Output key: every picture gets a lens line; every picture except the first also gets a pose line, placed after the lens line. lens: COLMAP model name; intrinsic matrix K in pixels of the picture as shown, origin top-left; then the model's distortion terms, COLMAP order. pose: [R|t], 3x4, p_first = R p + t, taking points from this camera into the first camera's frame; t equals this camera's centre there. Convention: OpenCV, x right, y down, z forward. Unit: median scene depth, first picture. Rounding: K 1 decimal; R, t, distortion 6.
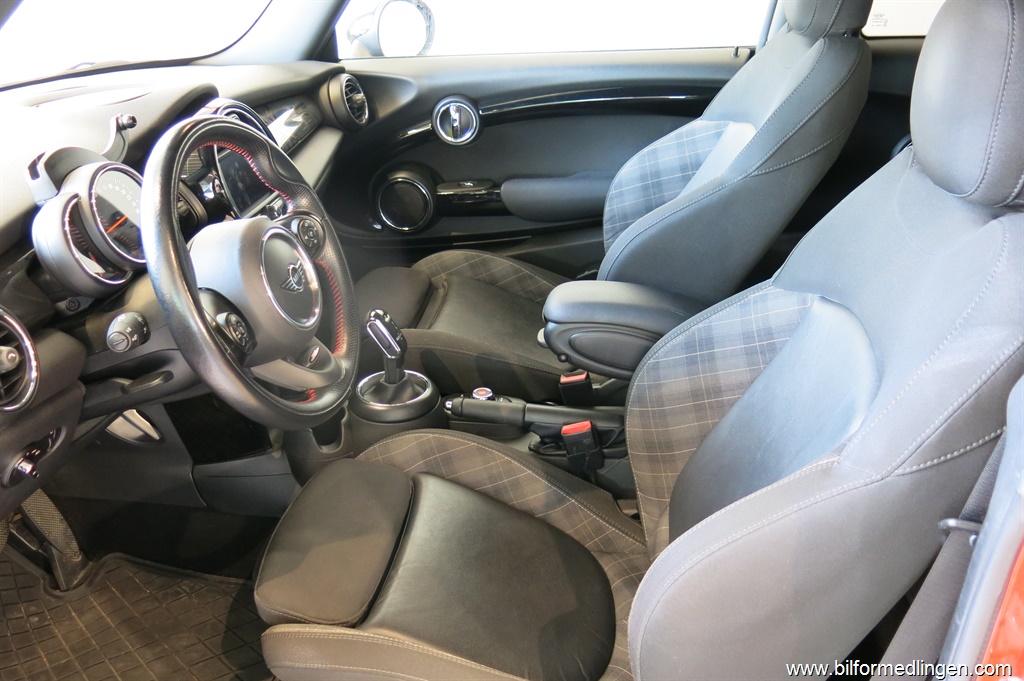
lens RADIAL K [[842.4, 0, 512.0], [0, 842.4, 340.5], [0, 0, 1]] dist [-0.045303, 0.008367]
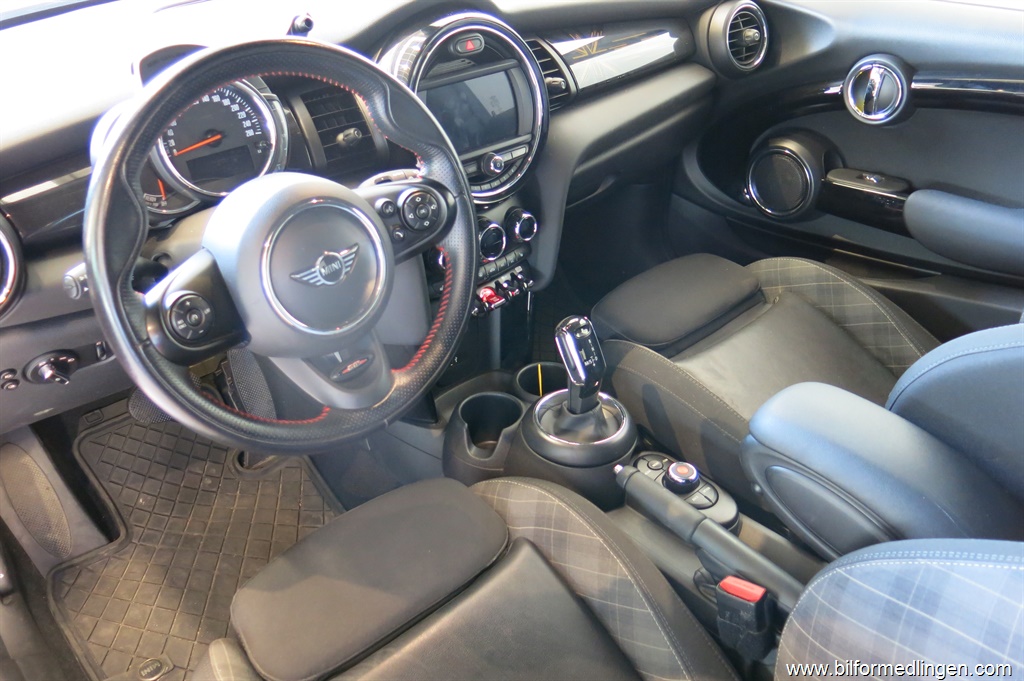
lens RADIAL K [[842.4, 0, 512.0], [0, 842.4, 340.5], [0, 0, 1]] dist [-0.045303, 0.008367]
pose [[0.758737, 0.362414, -0.541270, 0.160141], [-0.300477, 0.931976, 0.202817, -0.114064], [0.577954, 0.008754, 0.816022, 0.246106]]
